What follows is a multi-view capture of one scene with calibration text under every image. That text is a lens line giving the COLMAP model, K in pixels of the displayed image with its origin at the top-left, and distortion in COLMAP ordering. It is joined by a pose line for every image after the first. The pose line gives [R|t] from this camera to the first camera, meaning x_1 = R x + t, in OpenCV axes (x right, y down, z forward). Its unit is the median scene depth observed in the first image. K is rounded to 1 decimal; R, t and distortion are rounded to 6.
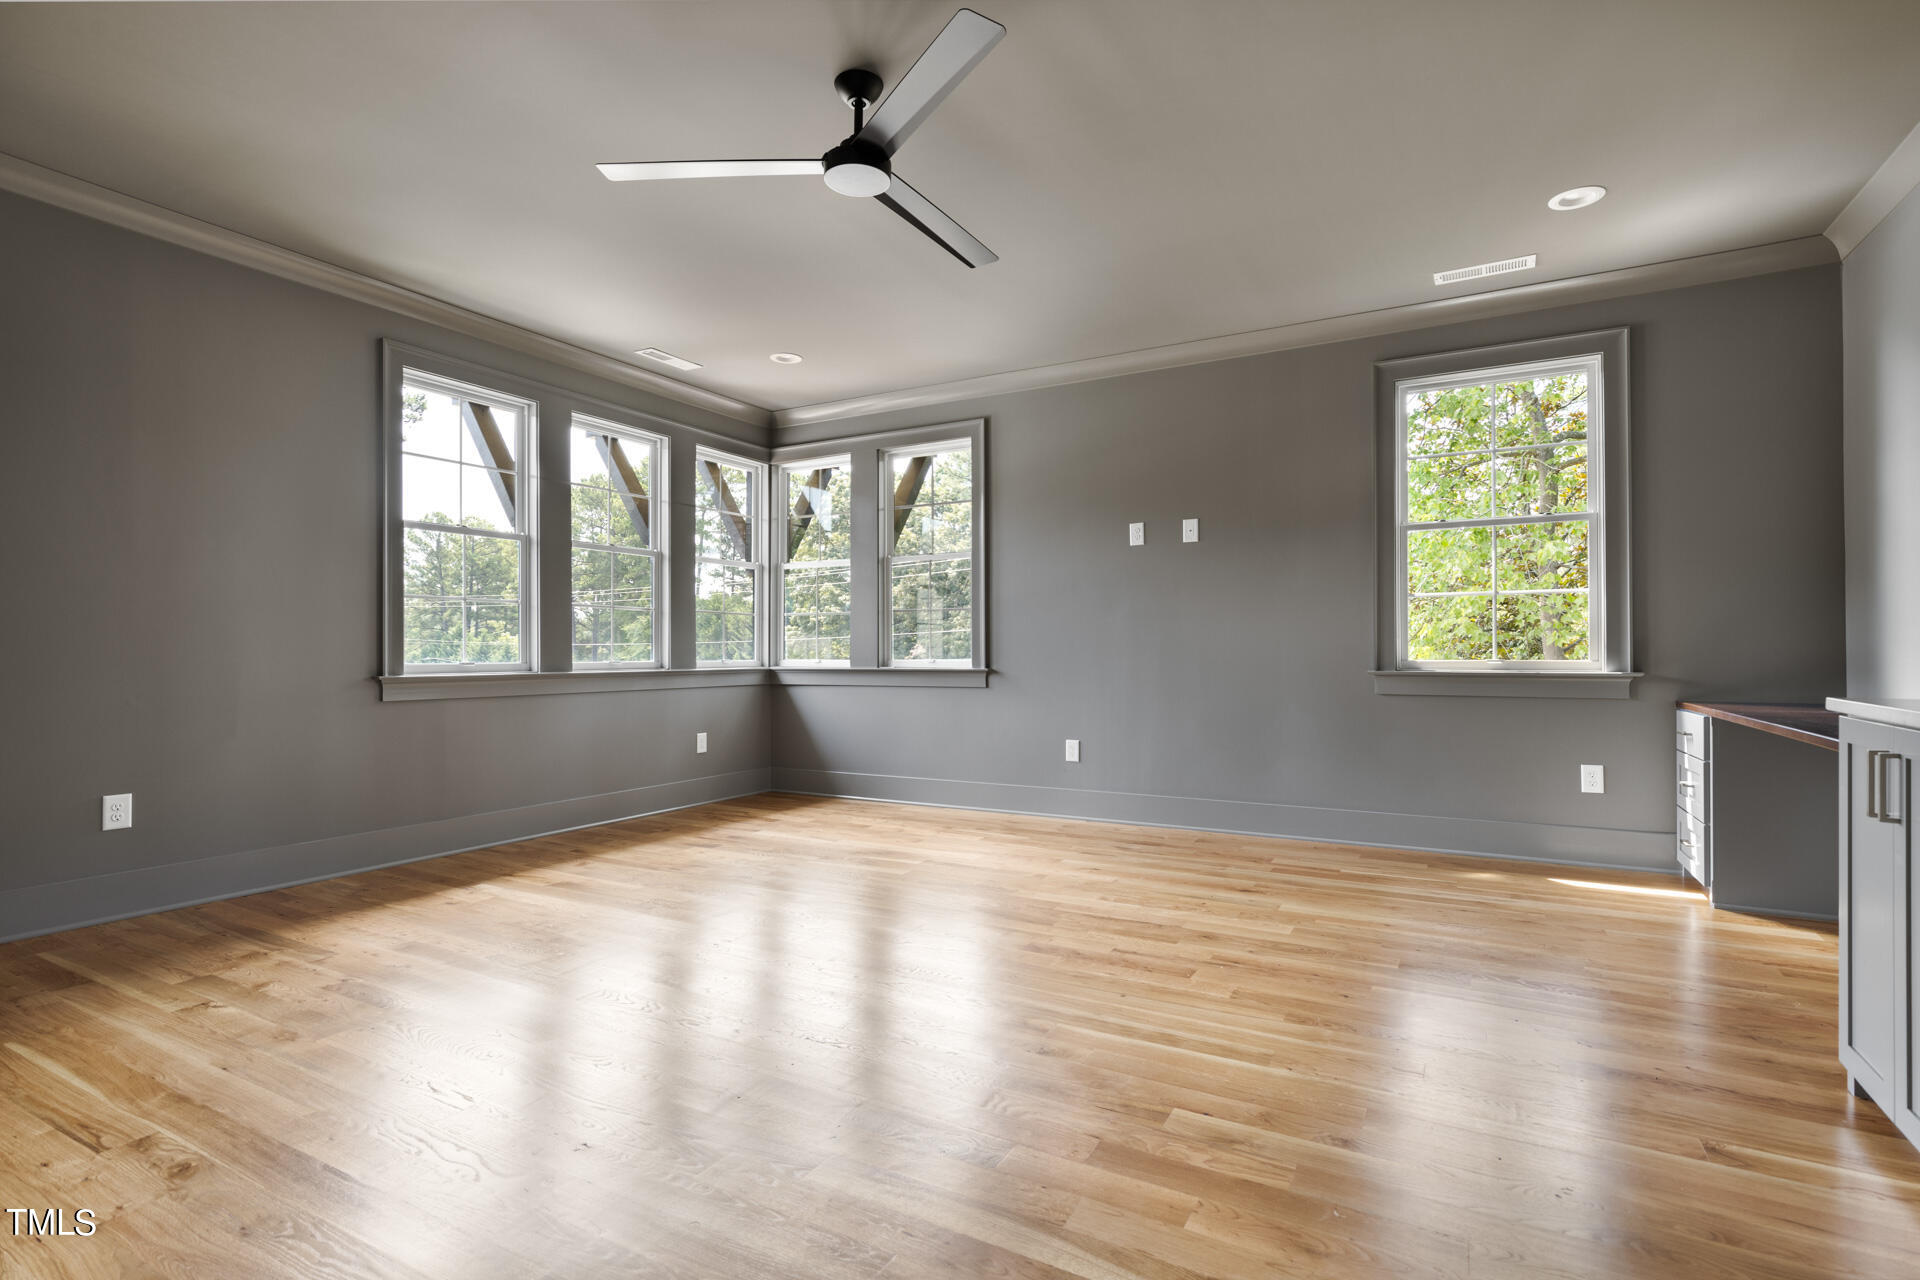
lens RADIAL K [[922.8, 0, 957.3], [0, 922.8, 644.6], [0, 0, 1]] dist [0.010674, 0.000357]
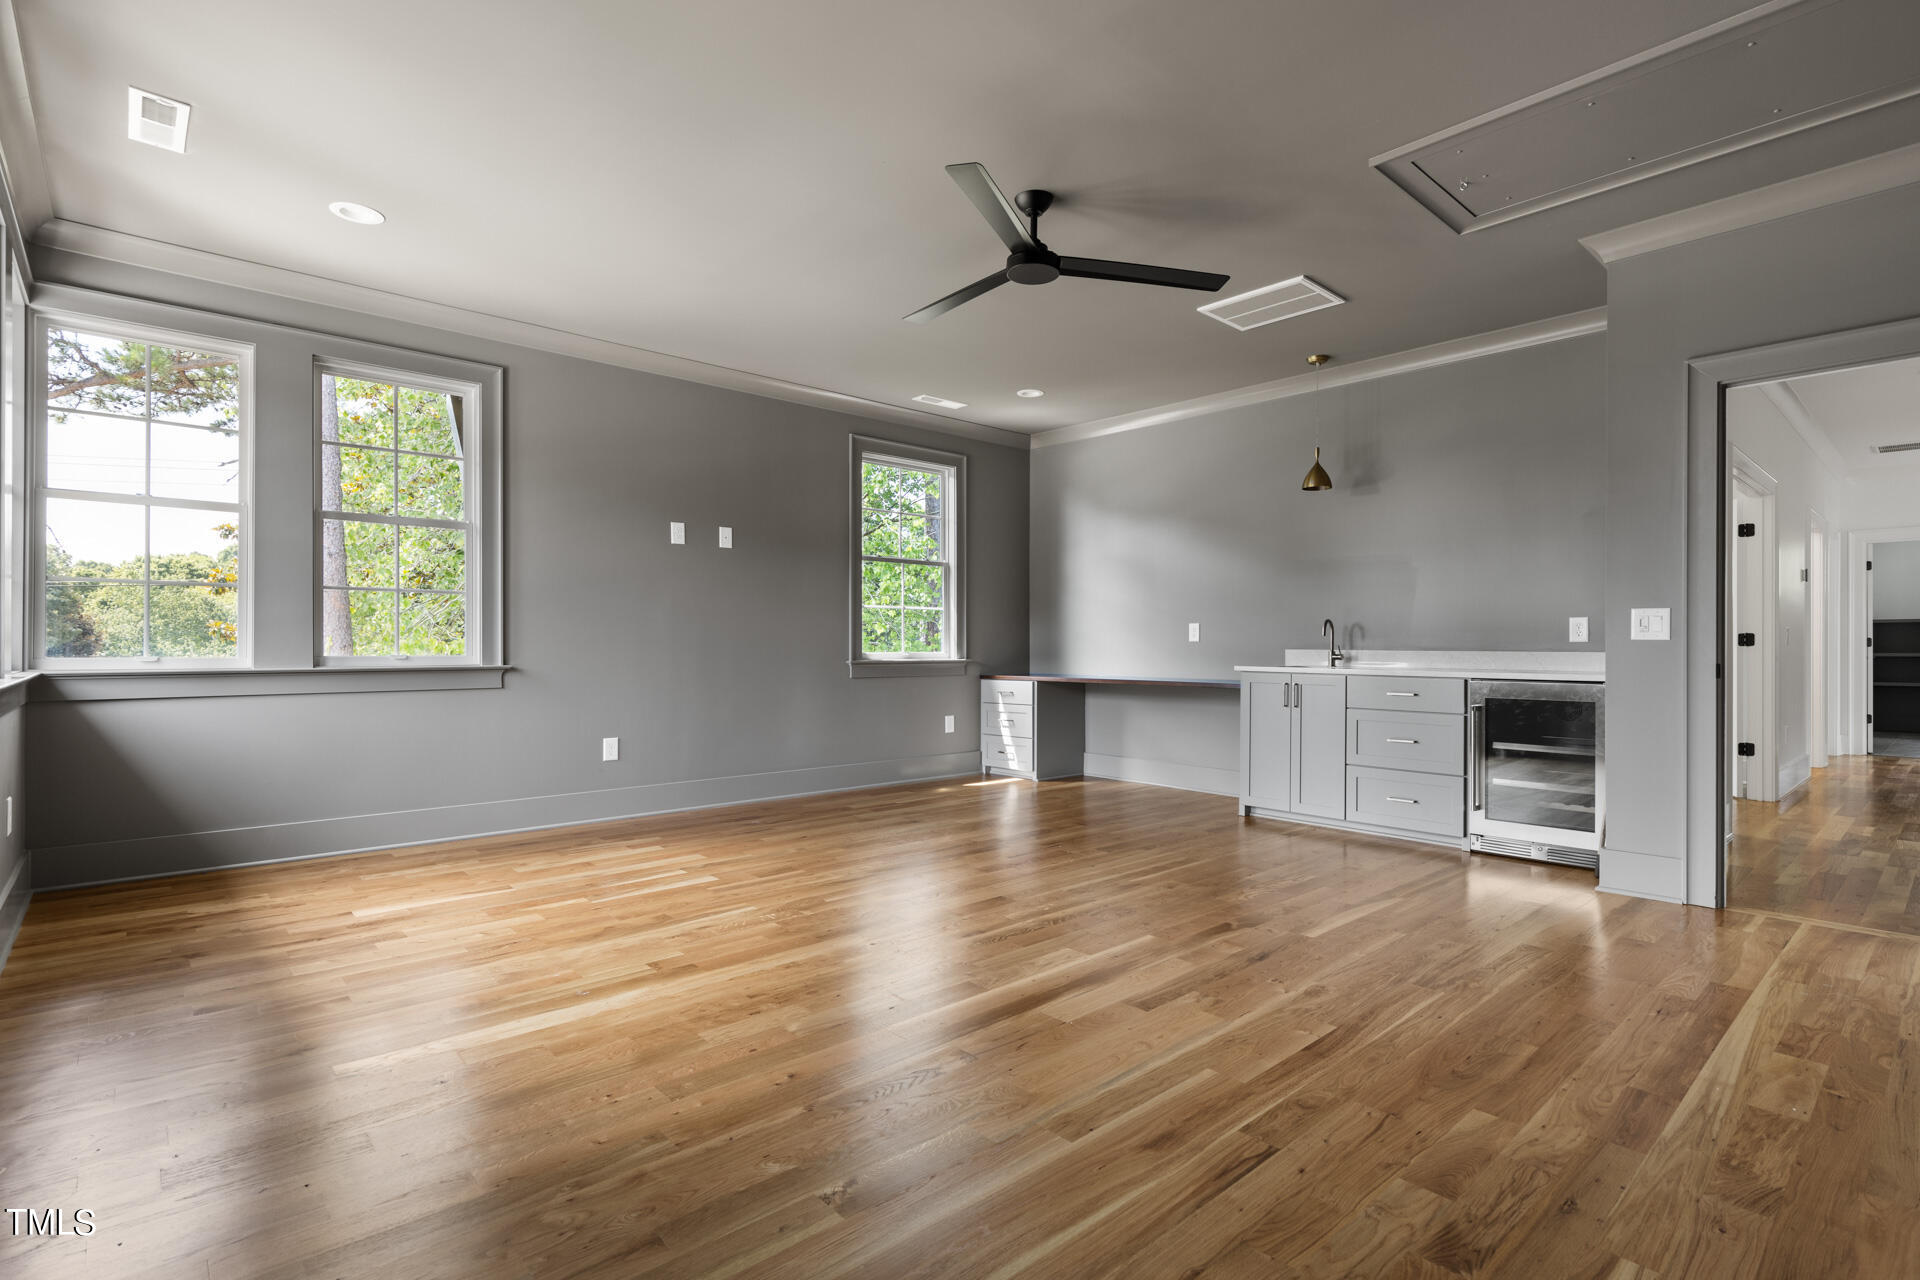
lens RADIAL K [[922.8, 0, 957.6], [0, 922.8, 646.3], [0, 0, 1]] dist [0.010674, 0.000357]
pose [[0.323447, 0.003728, 0.946239, -0.692983], [-0.006620, 0.999977, -0.001677, 0.007778], [-0.946223, -0.005722, 0.323465, 0.362521]]
